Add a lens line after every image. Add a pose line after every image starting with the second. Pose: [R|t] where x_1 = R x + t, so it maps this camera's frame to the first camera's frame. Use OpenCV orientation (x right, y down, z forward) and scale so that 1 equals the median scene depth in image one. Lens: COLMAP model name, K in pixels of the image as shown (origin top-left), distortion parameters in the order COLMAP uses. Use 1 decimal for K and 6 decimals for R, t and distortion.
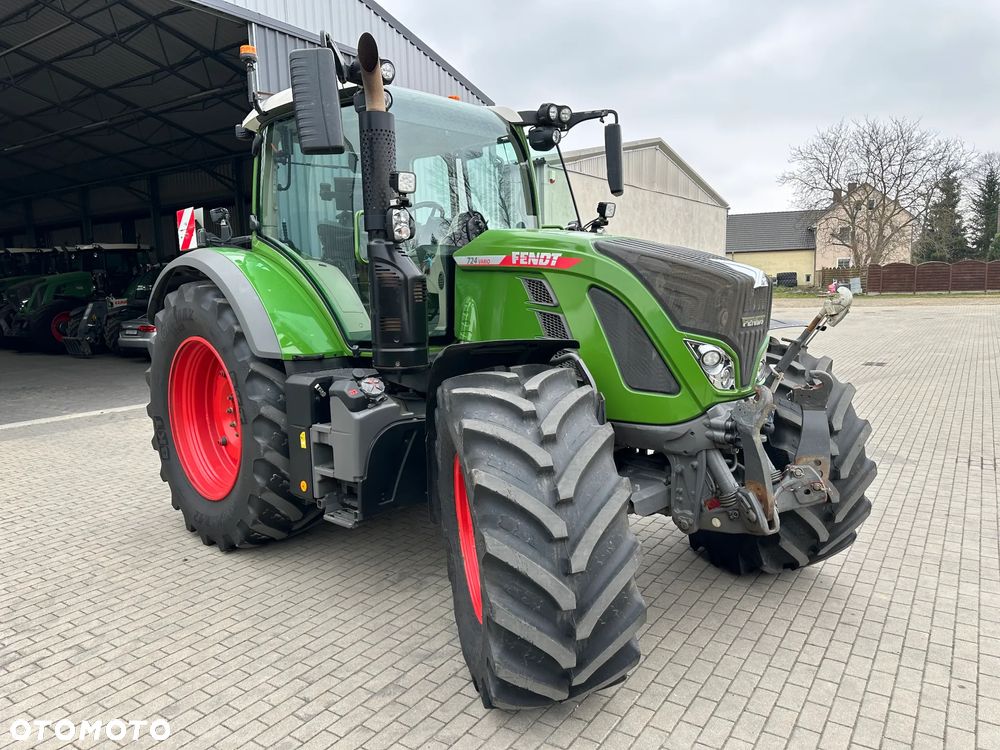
lens RADIAL K [[703.9, 0, 500.5], [0, 703.9, 374.6], [0, 0, 1]] dist [0.049151, -0.054588]
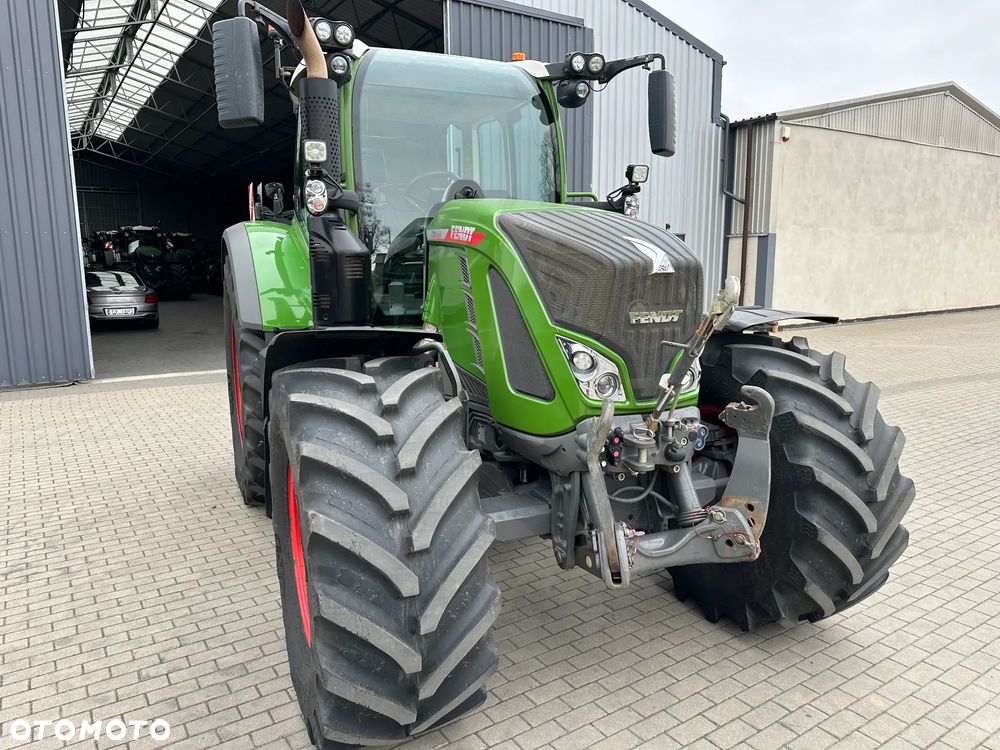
lens RADIAL K [[703.9, 0, 491.2], [0, 703.9, 373.5], [0, 0, 1]] dist [0.049151, -0.054588]
pose [[0.922567, 0.079059, -0.377650, 0.365425], [-0.064082, 0.996585, 0.052082, -0.031464], [0.380478, -0.023849, 0.924483, 0.159464]]
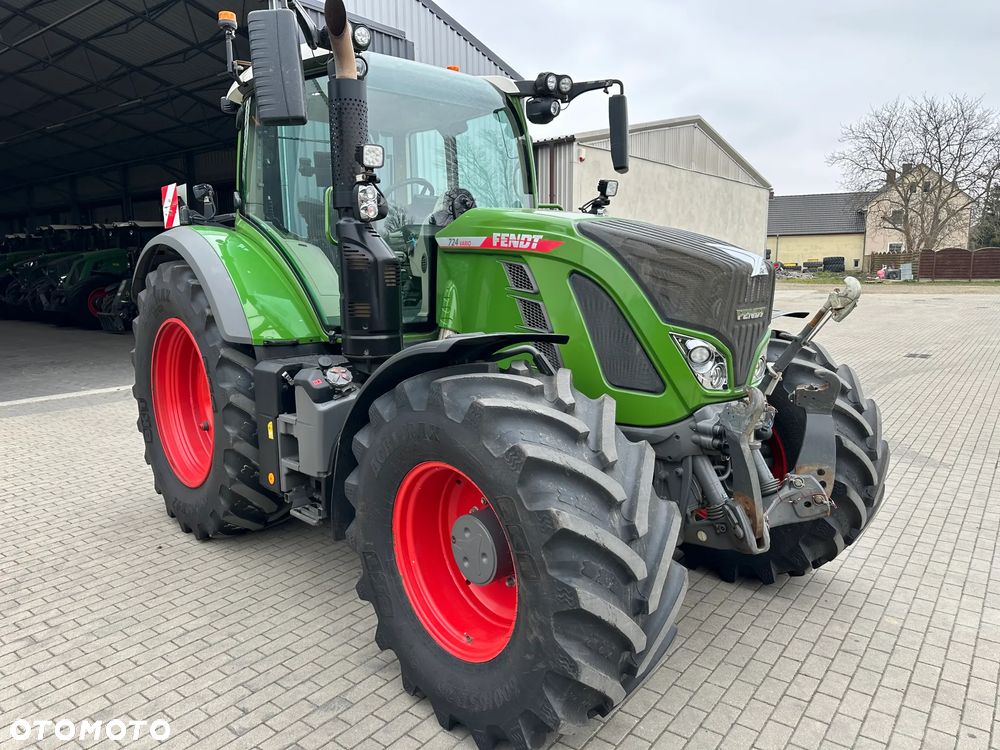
lens RADIAL K [[703.9, 0, 491.0], [0, 703.9, 373.4], [0, 0, 1]] dist [0.049151, -0.054588]
pose [[0.997674, 0.022086, -0.064489, 0.069735], [-0.020510, 0.999477, 0.024993, -0.011869], [0.065008, -0.023612, 0.997605, 0.066002]]
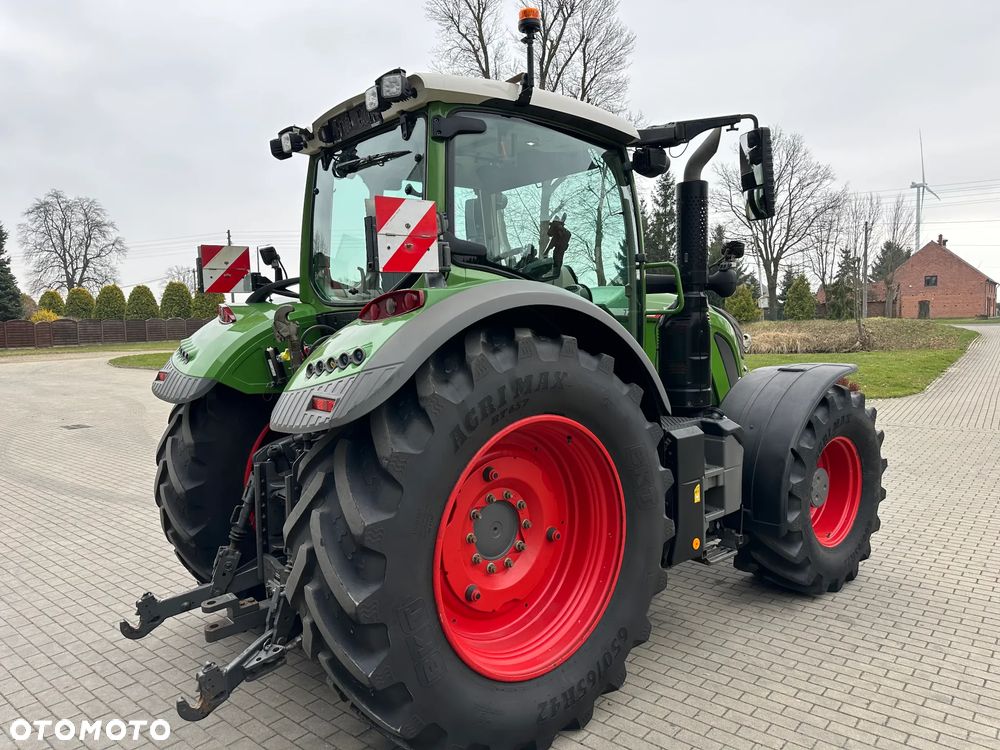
lens RADIAL K [[703.9, 0, 493.4], [0, 703.9, 372.0], [0, 0, 1]] dist [0.049151, -0.054588]
pose [[0.111724, -0.049628, 0.992499, -1.117319], [0.142325, 0.989255, 0.033444, -0.126322], [-0.983494, 0.137521, 0.117586, 1.016343]]
